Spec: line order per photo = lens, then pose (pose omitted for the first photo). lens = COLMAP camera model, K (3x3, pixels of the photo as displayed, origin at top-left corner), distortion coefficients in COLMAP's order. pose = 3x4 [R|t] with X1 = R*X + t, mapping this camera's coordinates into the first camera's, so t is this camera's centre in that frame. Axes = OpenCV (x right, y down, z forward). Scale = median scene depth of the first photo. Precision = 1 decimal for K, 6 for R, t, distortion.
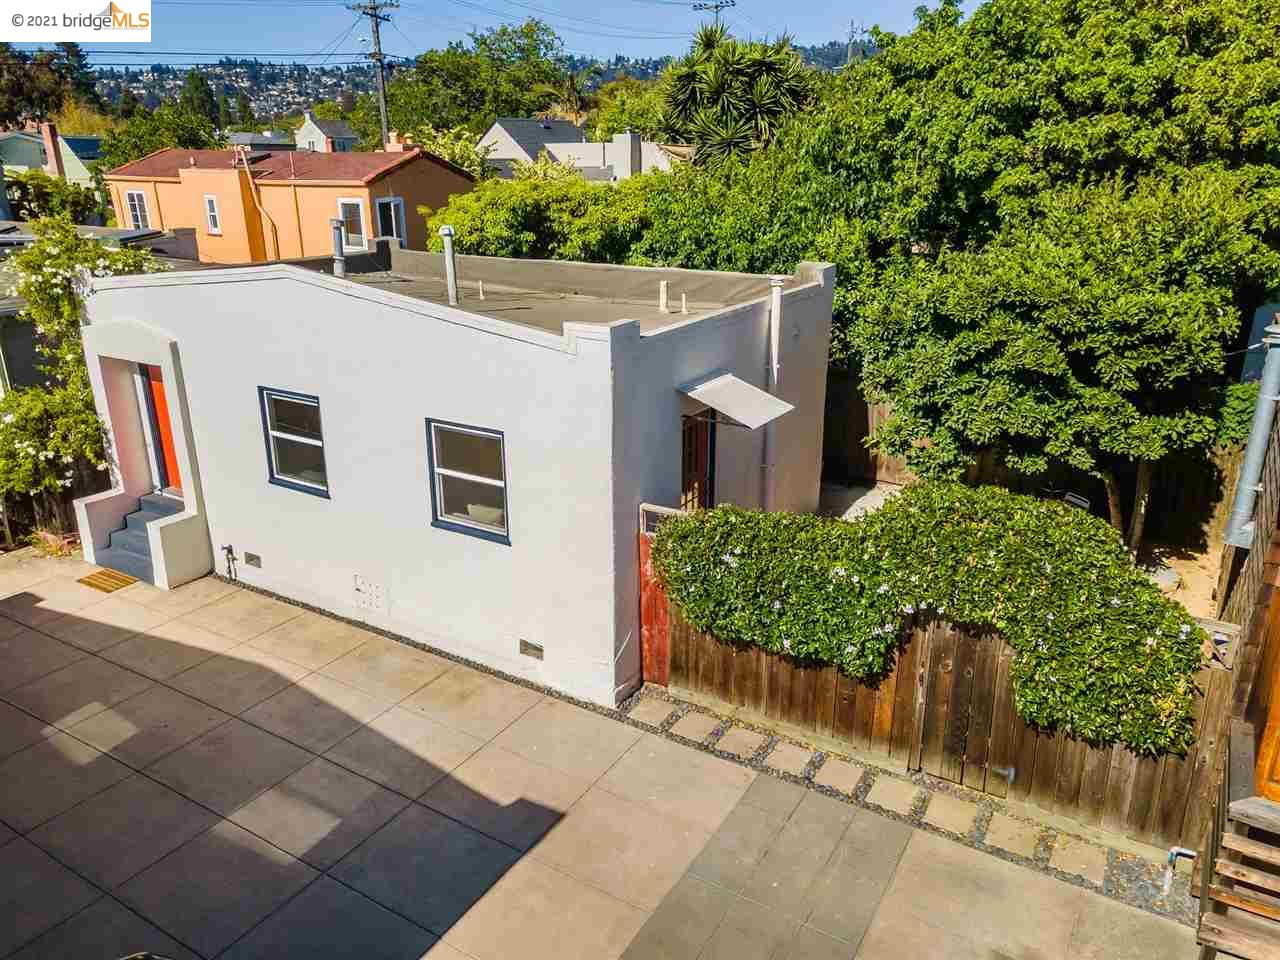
lens RADIAL K [[926.9, 0, 640.0], [0, 926.9, 480.0], [0, 0, 1]] dist [0.059262, 0.002293]
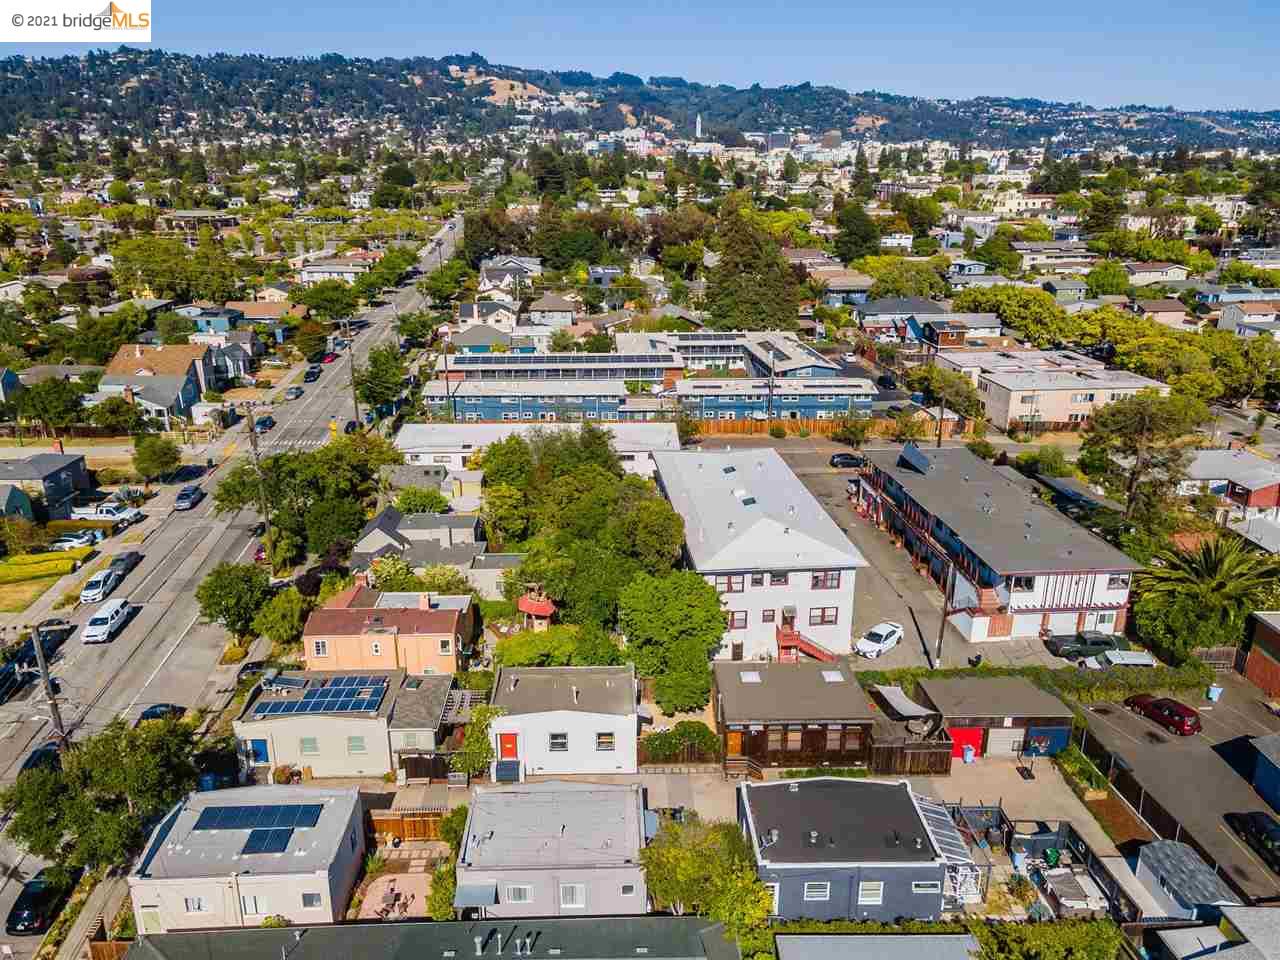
lens RADIAL K [[926.9, 0, 640.0], [0, 926.9, 480.0], [0, 0, 1]] dist [0.059262, 0.002293]
pose [[0.838985, -0.176001, 0.514906, -2.568337], [0.174817, 0.983266, 0.051245, -1.761131], [-0.515309, 0.047020, 0.855713, -3.889818]]
